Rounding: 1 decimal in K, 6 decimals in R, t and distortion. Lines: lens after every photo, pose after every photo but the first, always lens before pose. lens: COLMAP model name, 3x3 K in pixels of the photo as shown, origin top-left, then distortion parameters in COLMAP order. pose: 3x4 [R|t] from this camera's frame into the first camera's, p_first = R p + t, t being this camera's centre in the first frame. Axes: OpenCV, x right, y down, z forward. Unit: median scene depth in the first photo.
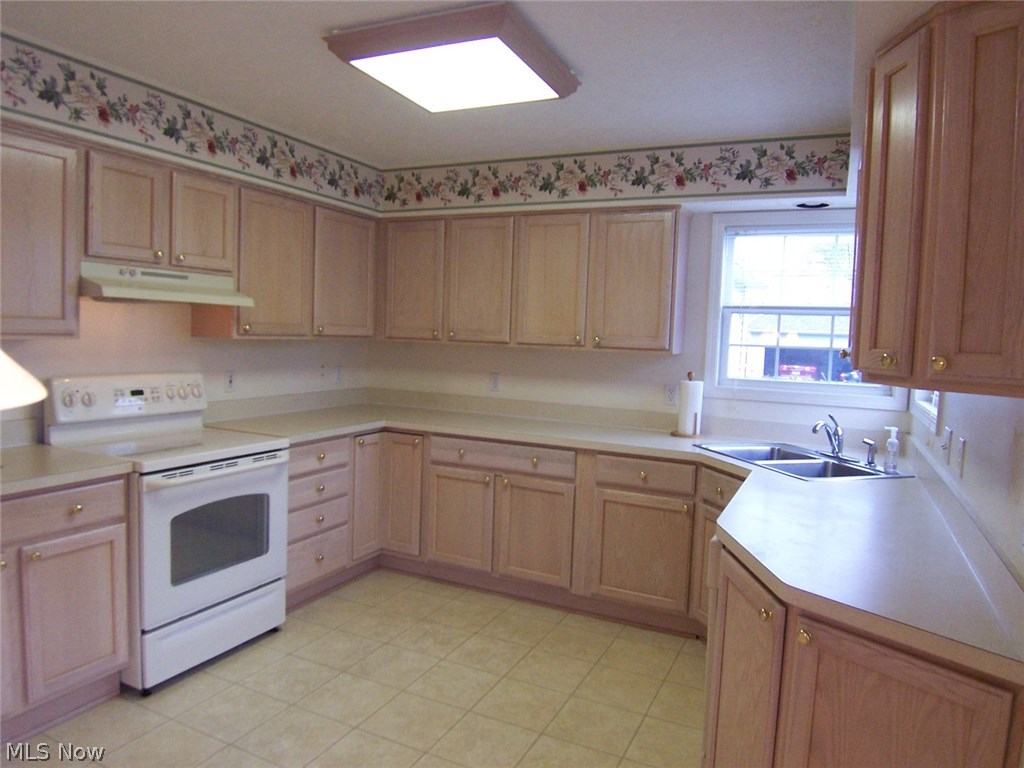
lens RADIAL K [[669.4, 0, 512.0], [0, 669.4, 384.0], [0, 0, 1]] dist [-0.077793, 0.001711]
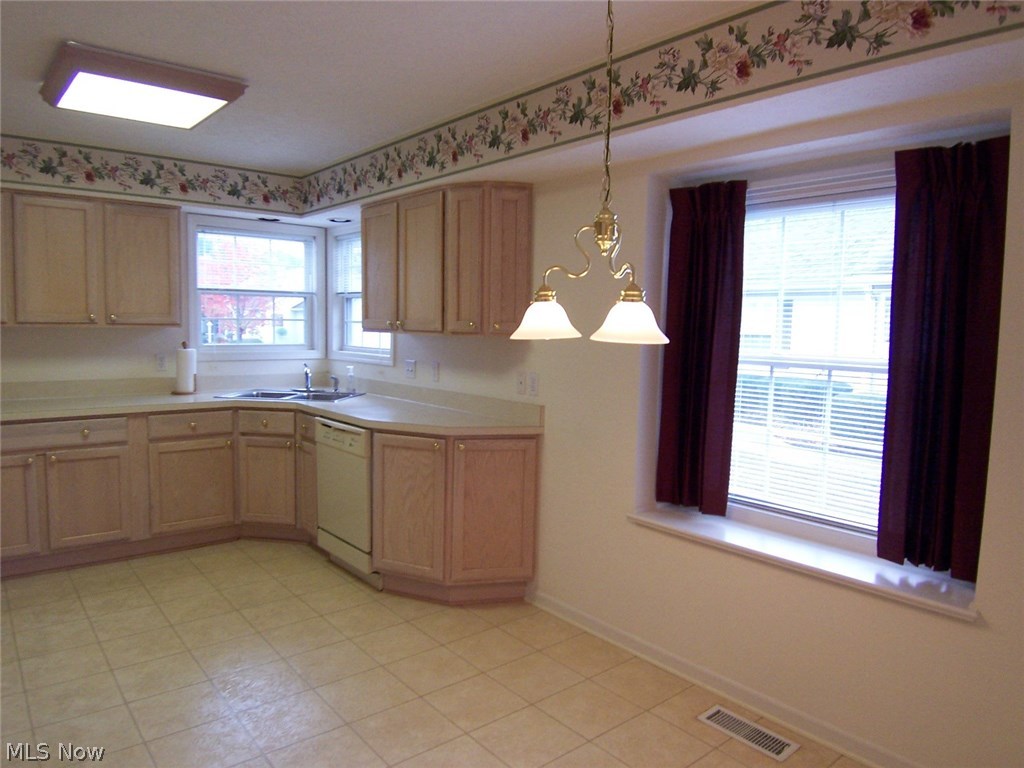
lens RADIAL K [[689.3, 0, 514.1], [0, 689.3, 377.4], [0, 0, 1]] dist [0.000301, -0.054678]
pose [[0.414858, -0.099695, 0.904408, -0.778364], [0.056078, 0.994891, 0.083945, -0.030516], [-0.908157, 0.015892, 0.418329, -0.108575]]
